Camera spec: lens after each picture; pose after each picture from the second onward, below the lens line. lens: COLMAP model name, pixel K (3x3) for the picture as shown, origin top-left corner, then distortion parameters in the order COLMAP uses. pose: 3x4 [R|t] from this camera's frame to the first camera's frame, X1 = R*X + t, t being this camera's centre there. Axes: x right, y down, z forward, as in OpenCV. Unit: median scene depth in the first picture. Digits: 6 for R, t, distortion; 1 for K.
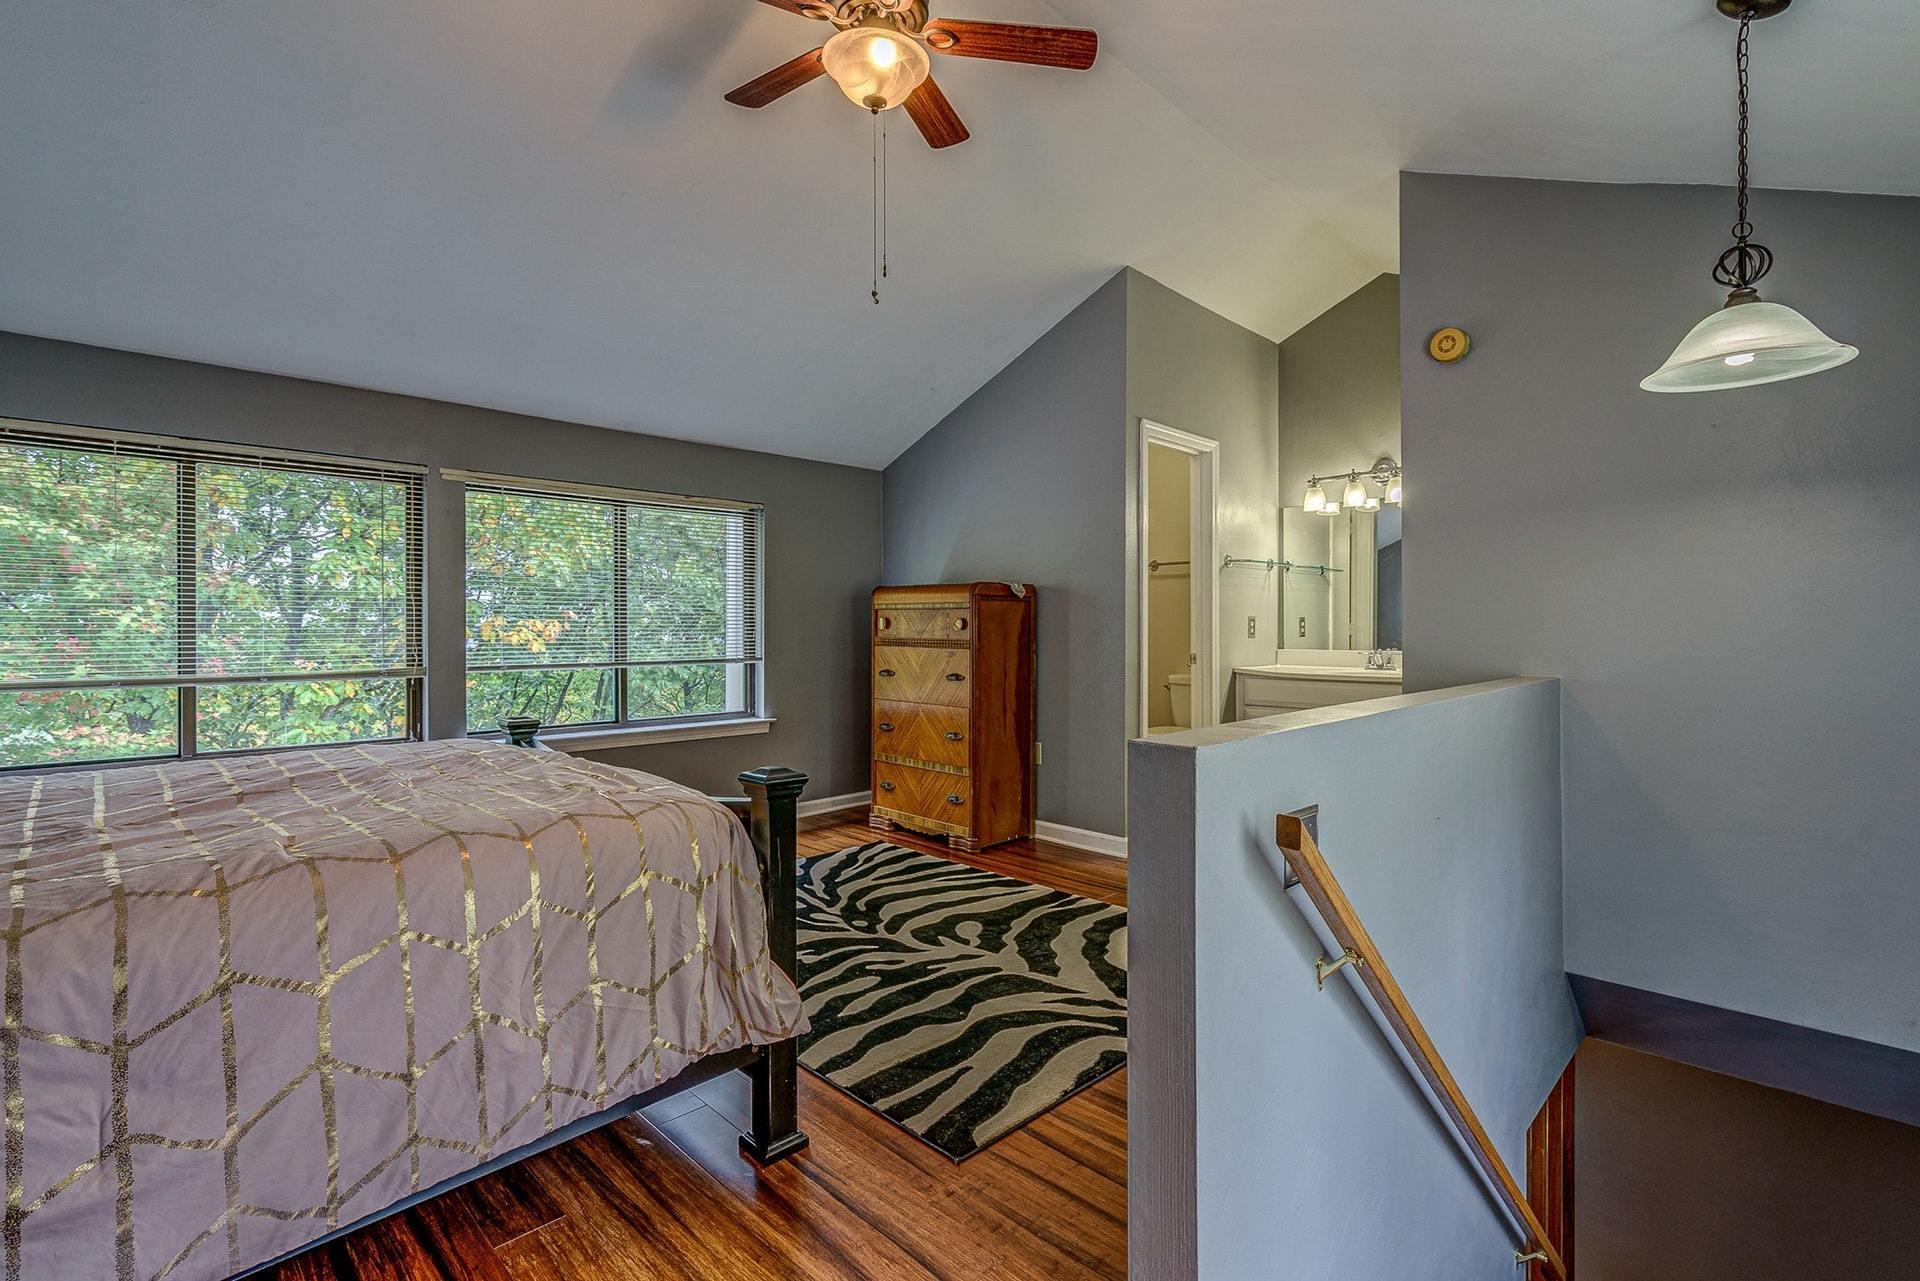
lens RADIAL K [[888.8, 0, 963.7], [0, 888.8, 633.0], [0, 0, 1]] dist [-0.001229, 0.000488]
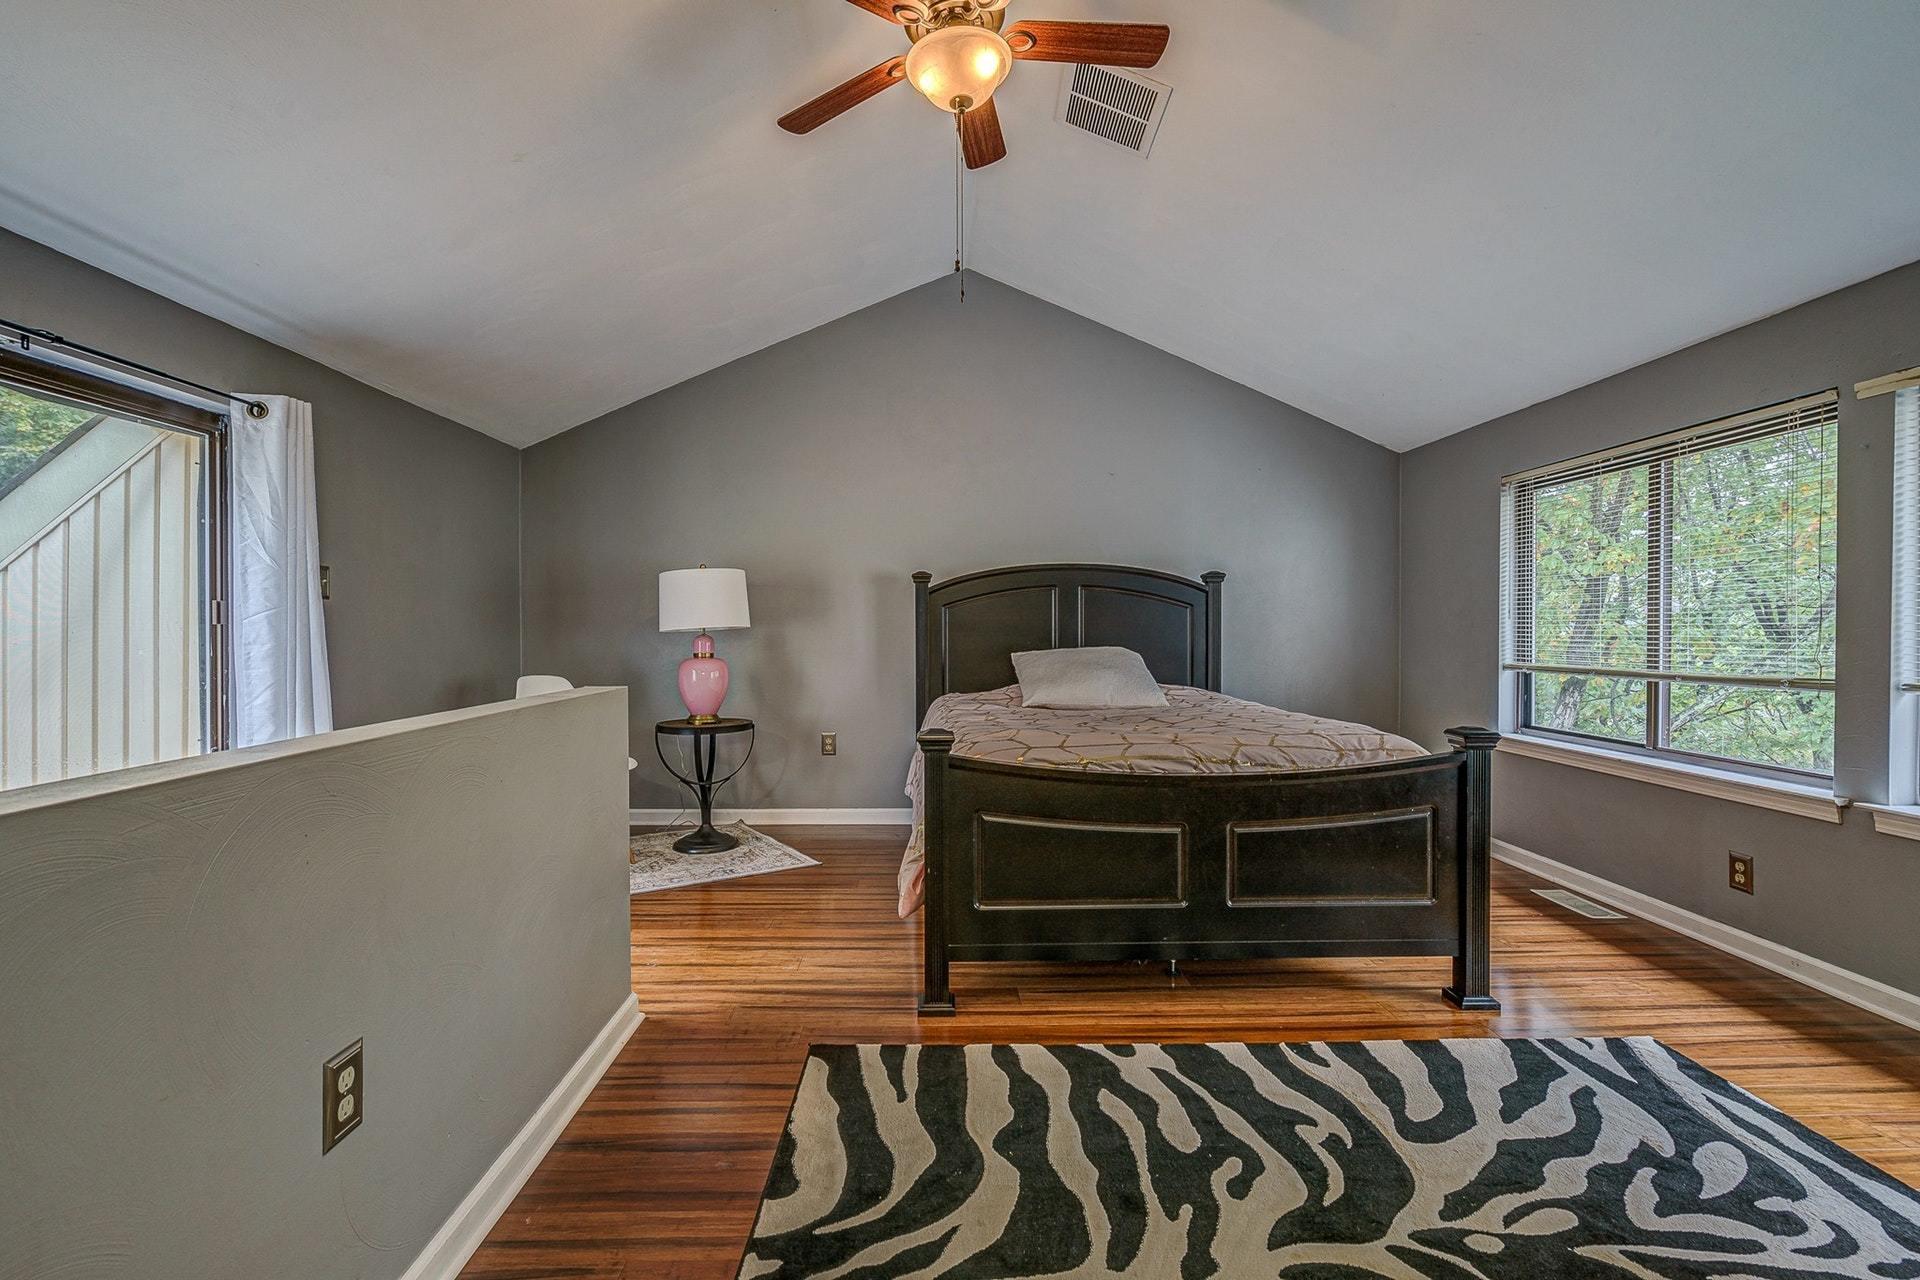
lens RADIAL K [[888.8, 0, 954.8], [0, 888.8, 635.0], [0, 0, 1]] dist [-0.001229, 0.000488]
pose [[-0.700443, 0.006203, -0.713681, 0.423684], [-0.000343, 0.999959, 0.009028, -0.002528], [0.713708, 0.006568, -0.700412, 1.144327]]
